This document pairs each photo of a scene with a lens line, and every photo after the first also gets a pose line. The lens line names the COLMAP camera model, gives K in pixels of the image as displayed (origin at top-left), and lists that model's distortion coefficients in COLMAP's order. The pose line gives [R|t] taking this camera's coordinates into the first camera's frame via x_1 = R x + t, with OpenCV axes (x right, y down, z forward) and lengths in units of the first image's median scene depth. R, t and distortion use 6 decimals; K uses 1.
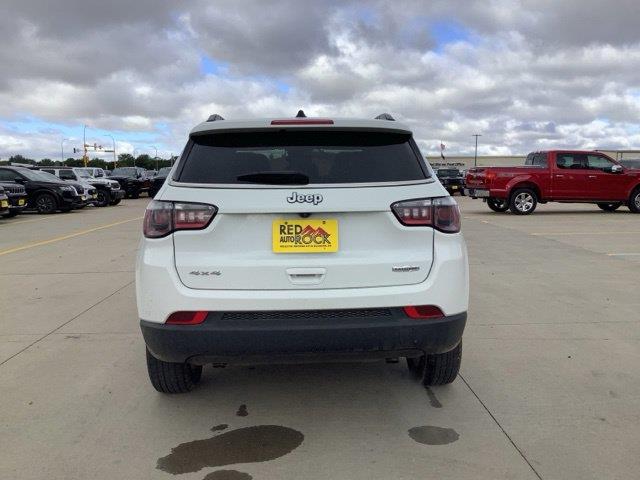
lens RADIAL K [[613.2, 0, 320.0], [0, 613.2, 240.0], [0, 0, 1]] dist [0.083968, -0.194509]
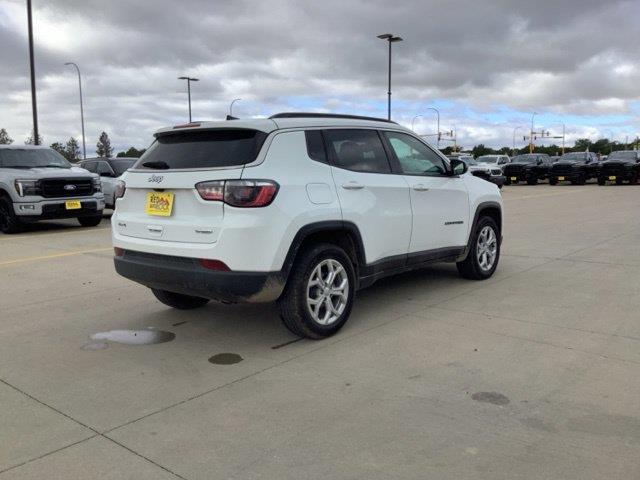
lens RADIAL K [[613.2, 0, 320.0], [0, 613.2, 240.0], [0, 0, 1]] dist [0.083968, -0.194509]
pose [[0.690382, 0.078443, -0.719180, 0.125534], [-0.062391, 0.996856, 0.048837, -0.001646], [0.720750, 0.011155, 0.693106, 0.023219]]
